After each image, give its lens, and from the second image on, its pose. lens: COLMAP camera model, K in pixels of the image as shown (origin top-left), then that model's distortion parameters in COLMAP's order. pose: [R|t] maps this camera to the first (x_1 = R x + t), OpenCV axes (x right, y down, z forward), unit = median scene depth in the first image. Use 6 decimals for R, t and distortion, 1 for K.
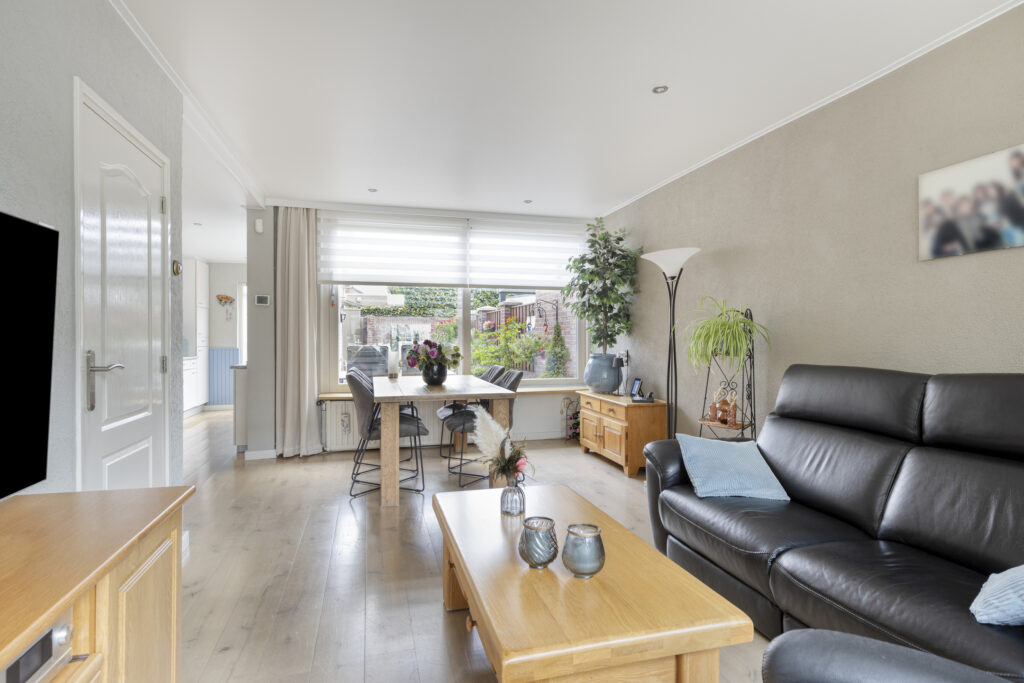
lens RADIAL K [[535.2, 0, 517.4], [0, 535.2, 338.6], [0, 0, 1]] dist [-0.003102, 0.004312]
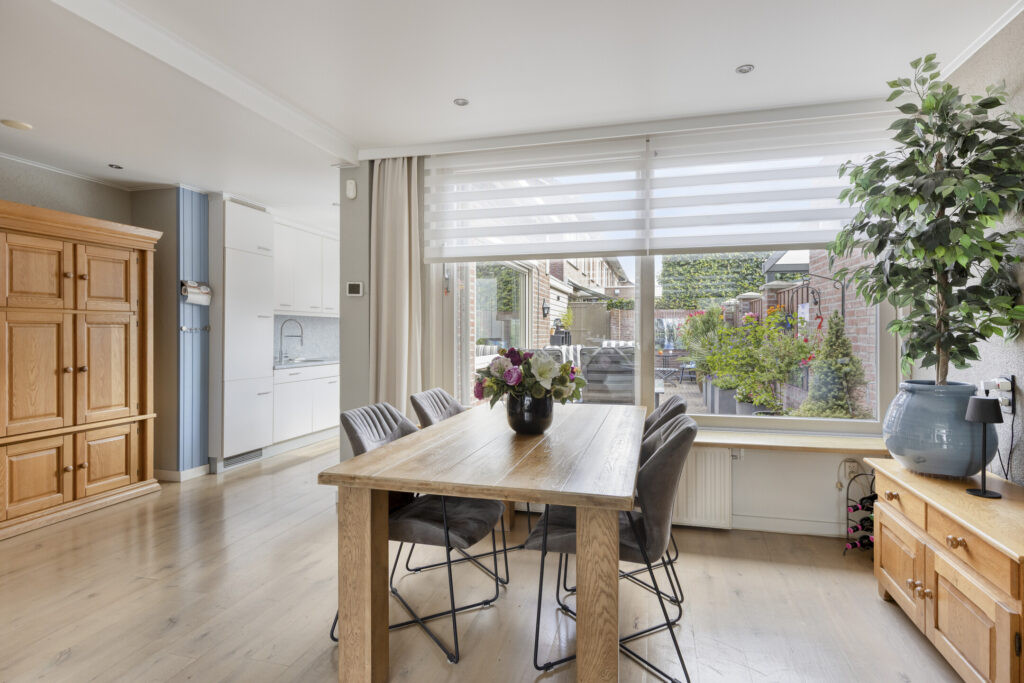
lens RADIAL K [[535.2, 0, 513.9], [0, 535.2, 330.8], [0, 0, 1]] dist [-0.003102, 0.004312]
pose [[0.861825, -0.000356, -0.507205, 0.086135], [-0.001188, 0.999996, -0.002721, -0.011549], [0.507204, 0.002948, 0.861821, 0.463087]]
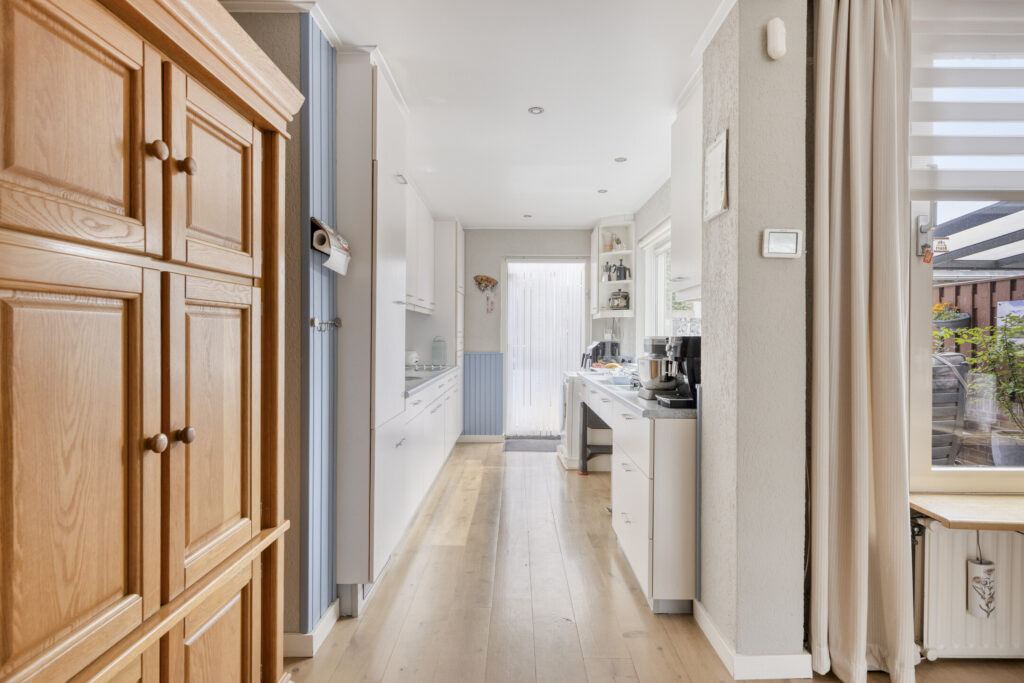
lens RADIAL K [[535.2, 0, 516.2], [0, 535.2, 338.6], [0, 0, 1]] dist [-0.003102, 0.004312]
pose [[0.964427, 0.004709, -0.264308, -0.543877], [-0.003357, 0.999979, 0.005570, -0.008027], [0.264328, -0.004485, 0.964422, 0.588441]]
